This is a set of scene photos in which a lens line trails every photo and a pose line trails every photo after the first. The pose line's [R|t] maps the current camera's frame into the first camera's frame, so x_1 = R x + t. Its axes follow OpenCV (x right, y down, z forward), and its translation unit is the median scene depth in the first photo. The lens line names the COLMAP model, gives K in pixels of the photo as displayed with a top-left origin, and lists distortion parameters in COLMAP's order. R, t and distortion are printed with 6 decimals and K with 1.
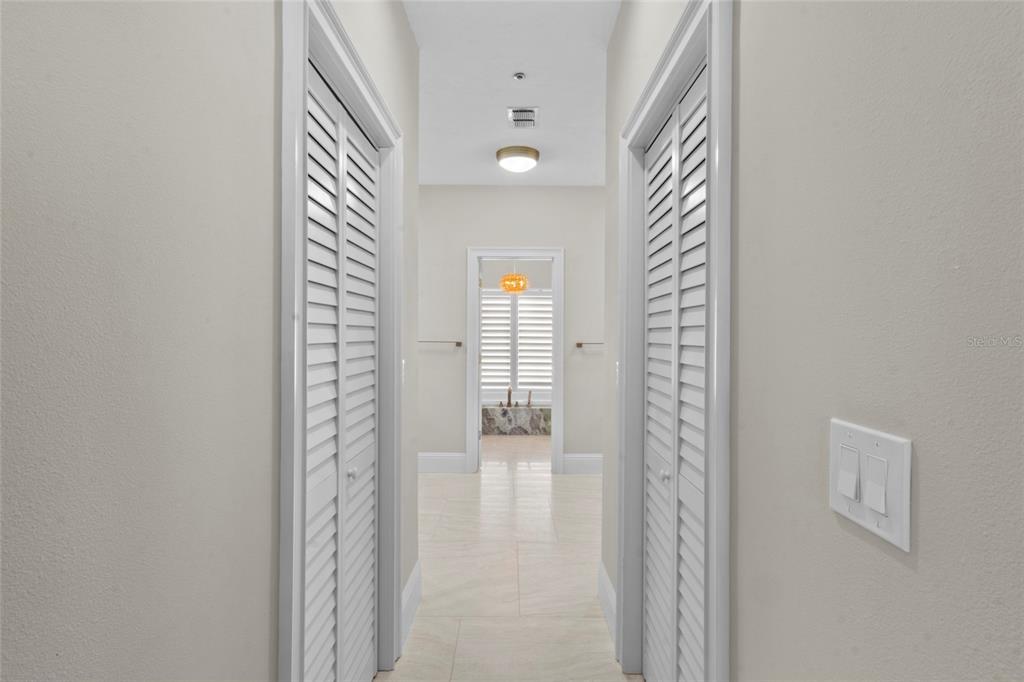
lens RADIAL K [[478.2, 0, 510.6], [0, 478.2, 339.7], [0, 0, 1]] dist [0.005826, 0.000469]
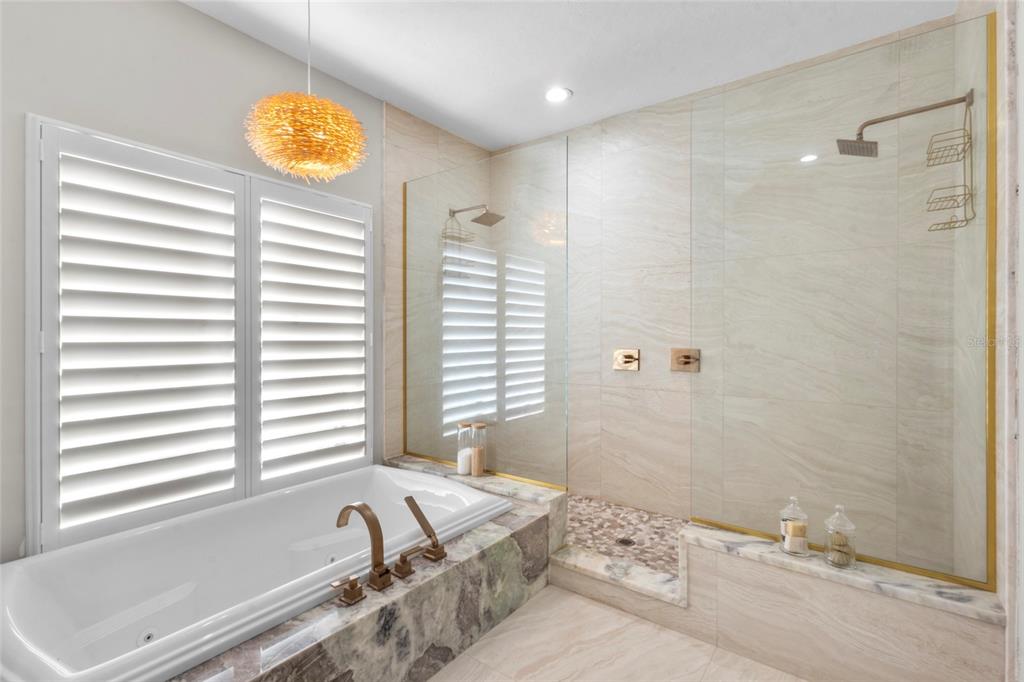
lens RADIAL K [[478.2, 0, 513.9], [0, 478.2, 337.3], [0, 0, 1]] dist [0.005826, 0.000469]
pose [[0.602193, -0.010789, 0.798277, -0.168487], [0.008314, 0.999939, 0.007243, 0.004225], [-0.798307, 0.002275, 0.602246, 0.797202]]
